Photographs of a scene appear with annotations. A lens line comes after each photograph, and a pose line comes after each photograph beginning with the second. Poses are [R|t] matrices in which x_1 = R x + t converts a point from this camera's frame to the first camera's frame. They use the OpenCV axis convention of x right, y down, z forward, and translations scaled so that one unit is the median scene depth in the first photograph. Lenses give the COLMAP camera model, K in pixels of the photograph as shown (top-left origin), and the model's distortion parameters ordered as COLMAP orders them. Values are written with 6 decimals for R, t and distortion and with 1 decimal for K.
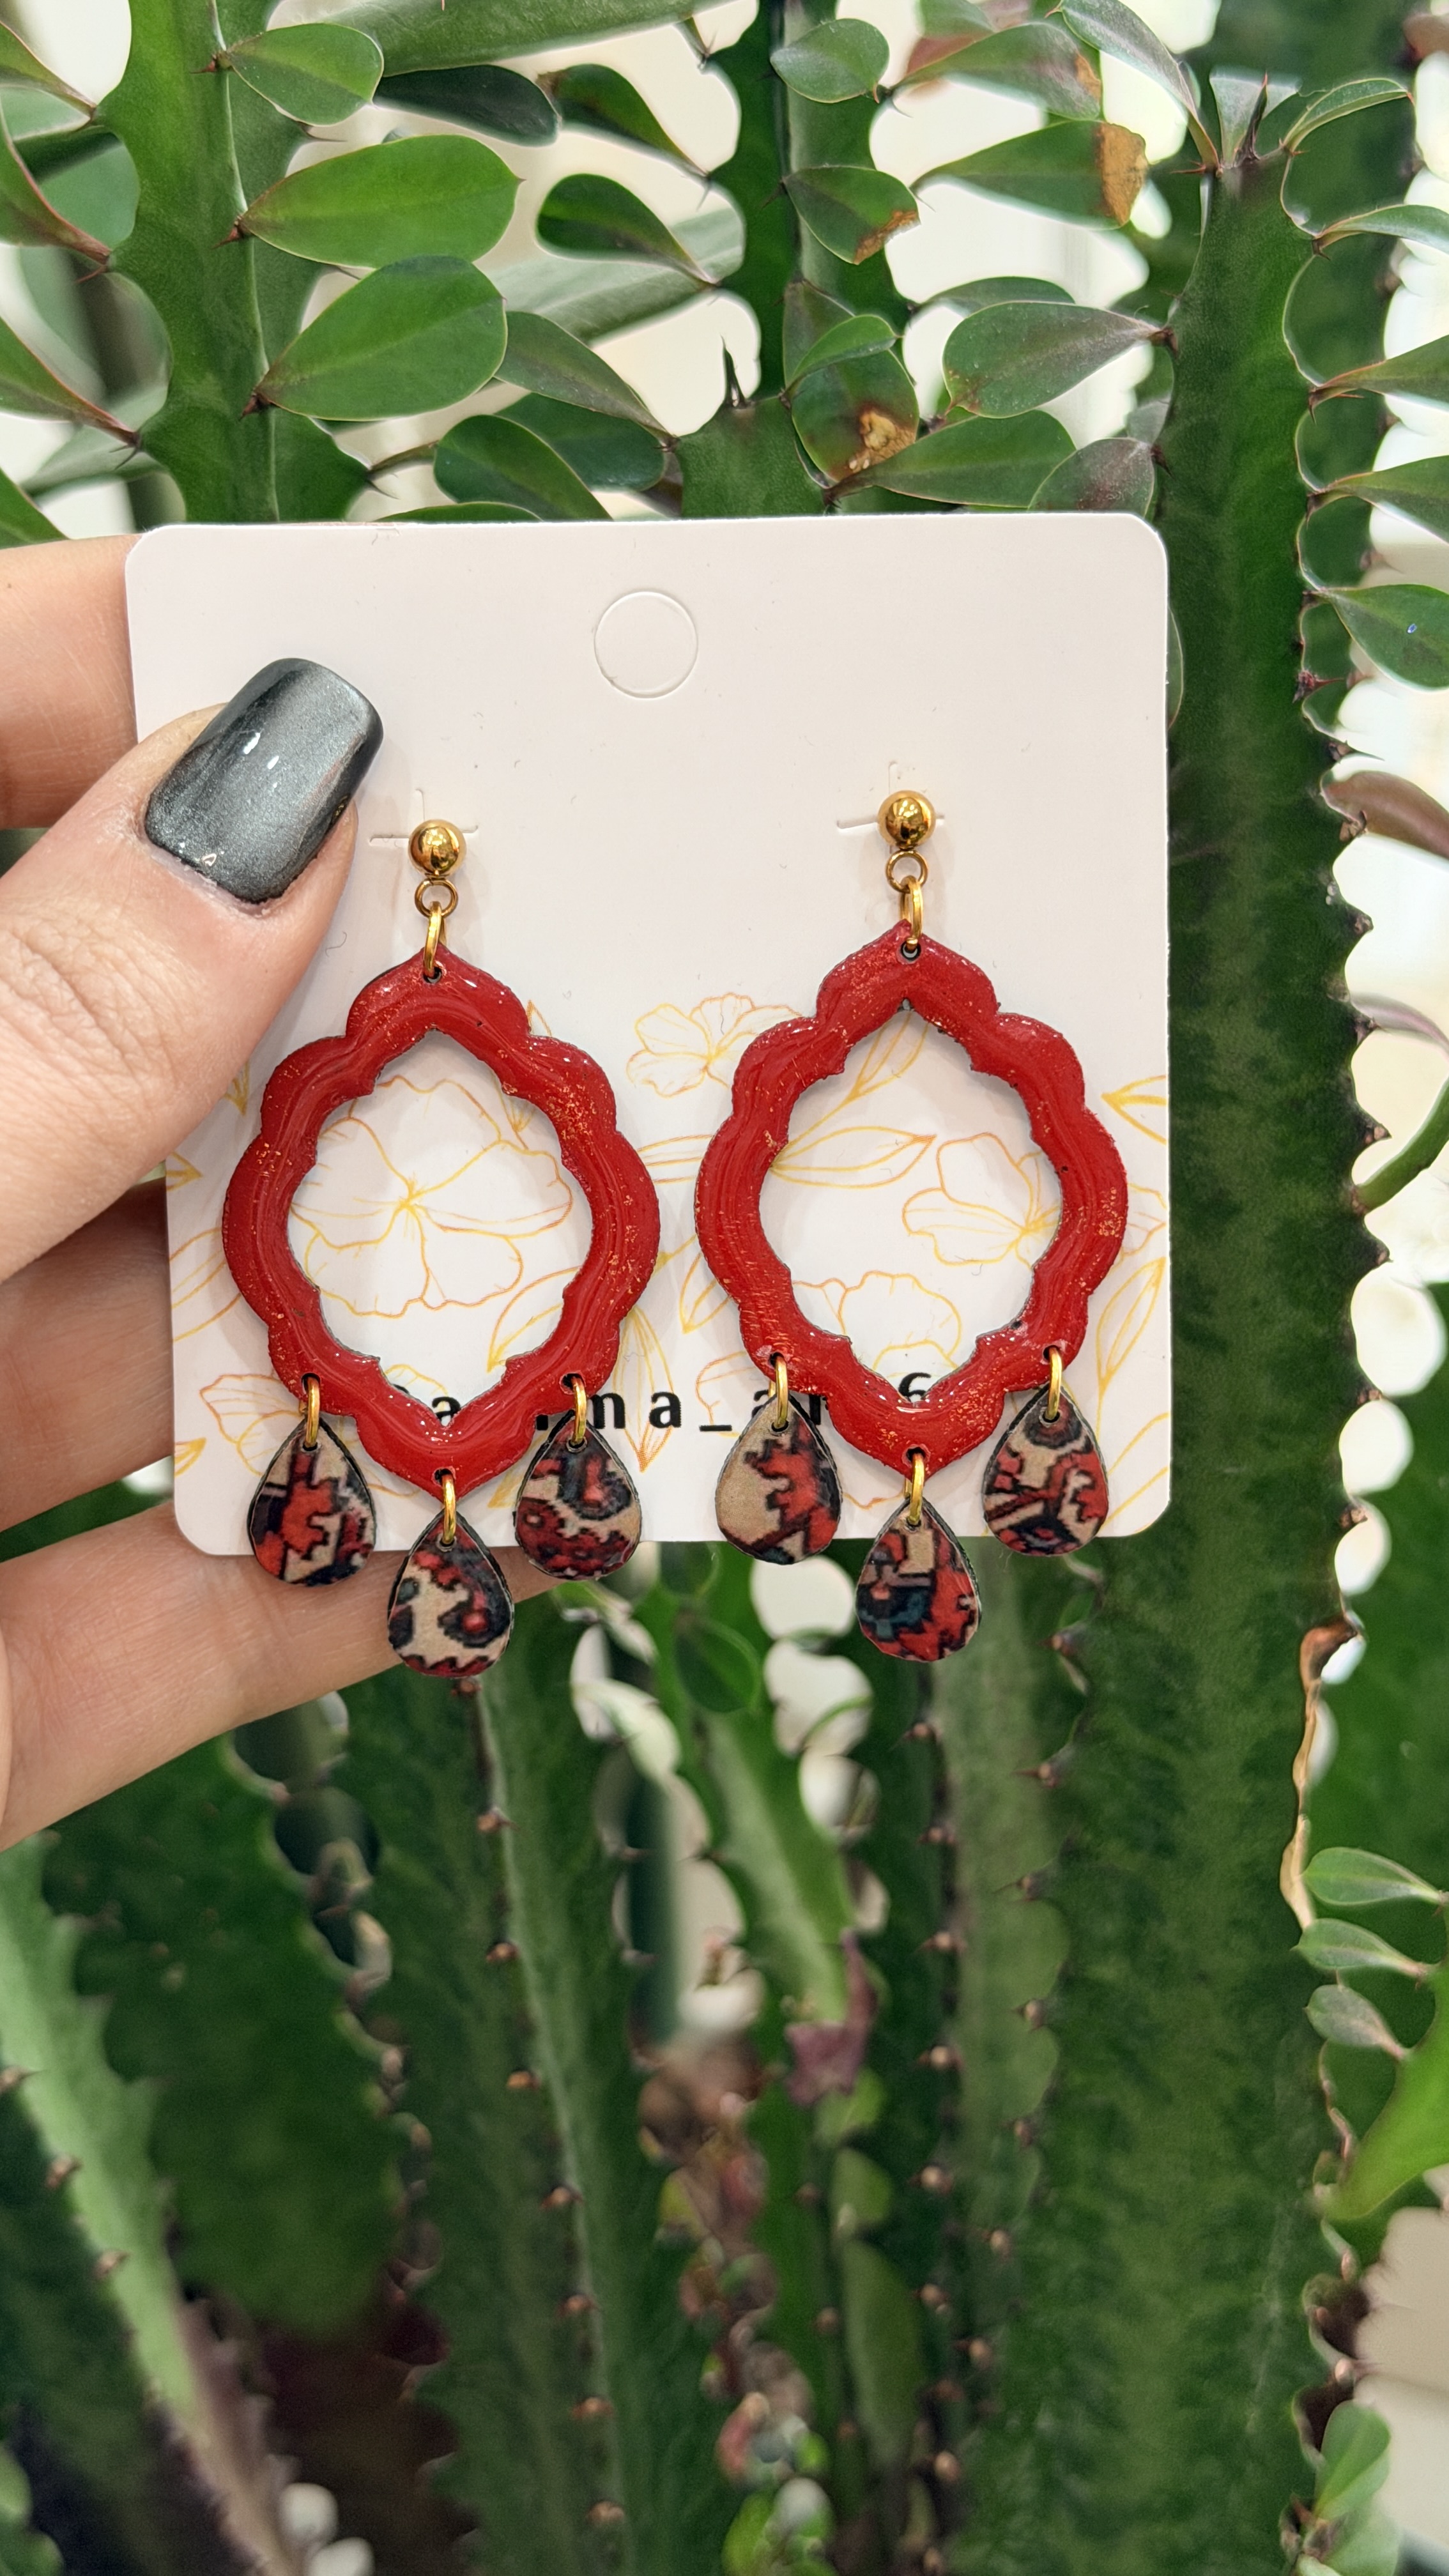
lens RADIAL K [[3803.1, 0, 753.1], [0, 3803.1, 1283.4], [0, 0, 1]] dist [0.090805, 0.000000]
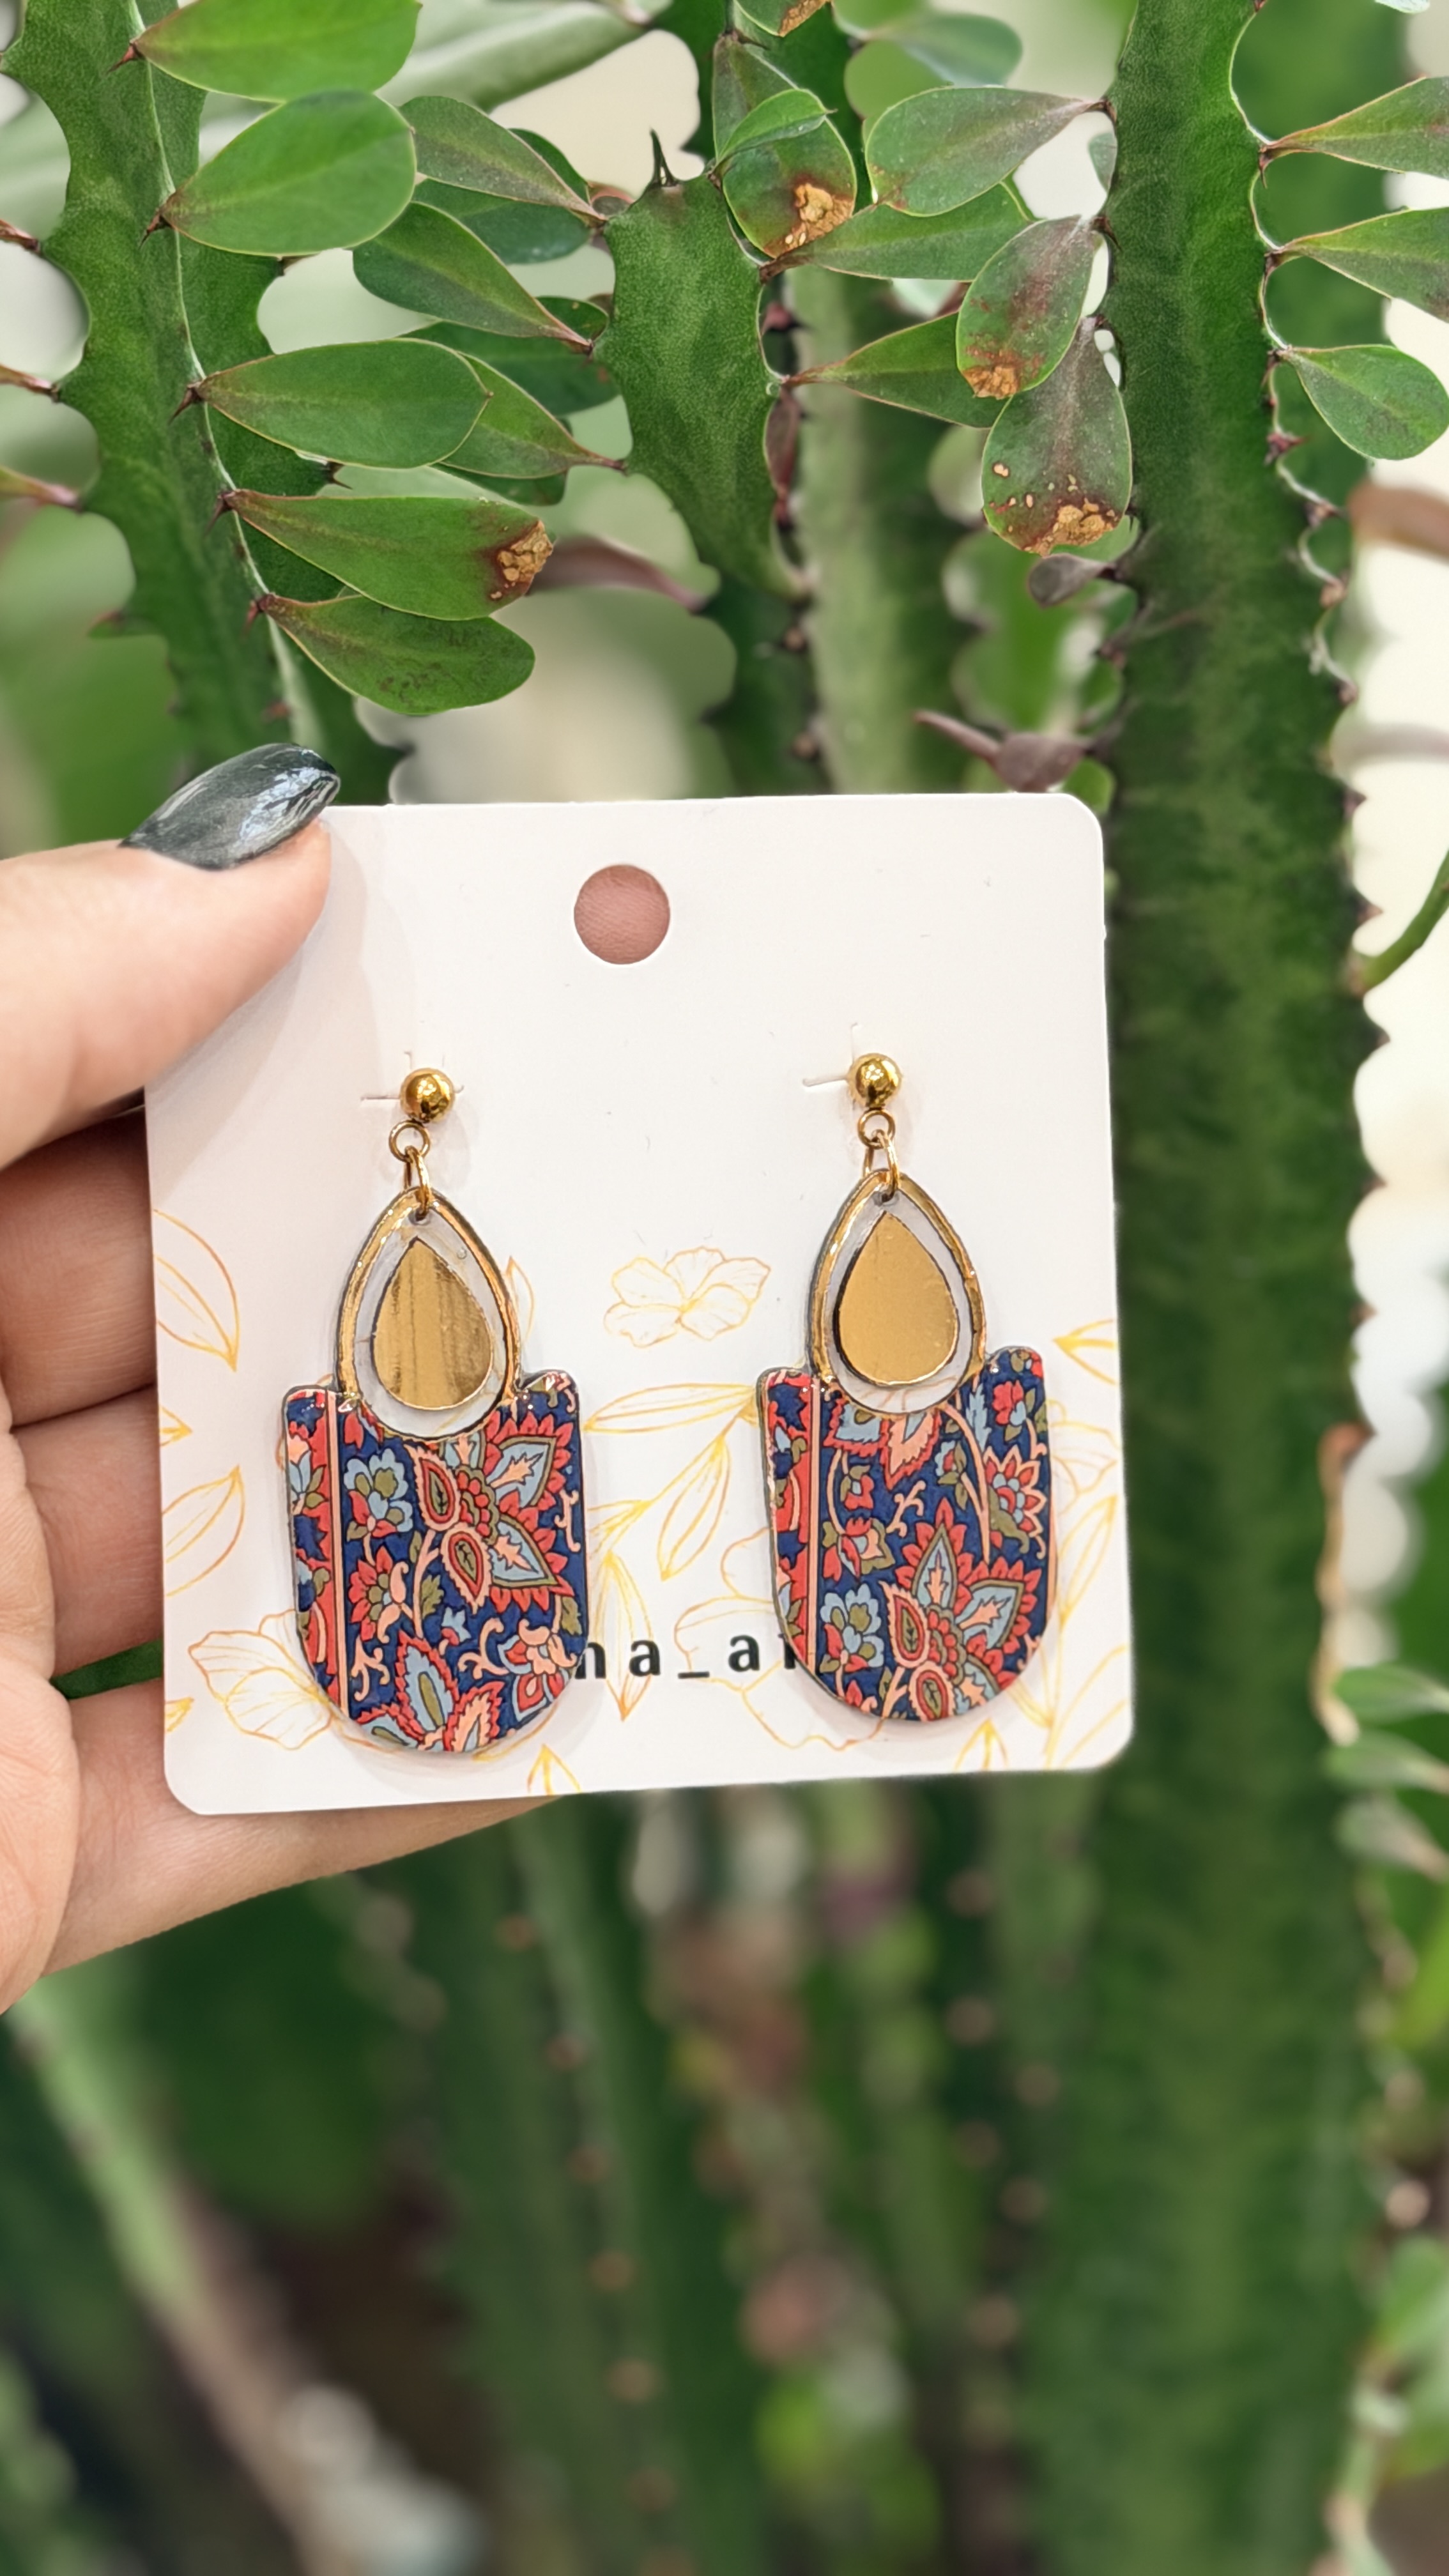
lens RADIAL K [[5546.1, 0, 779.5], [0, 5546.1, 1355.0], [0, 0, 1]] dist [0.084287, 0.000000]
pose [[0.999052, -0.035528, -0.025165, 0.043423], [0.037700, 0.995058, 0.091865, -0.057806], [0.021777, -0.092726, 0.995453, -0.357081]]
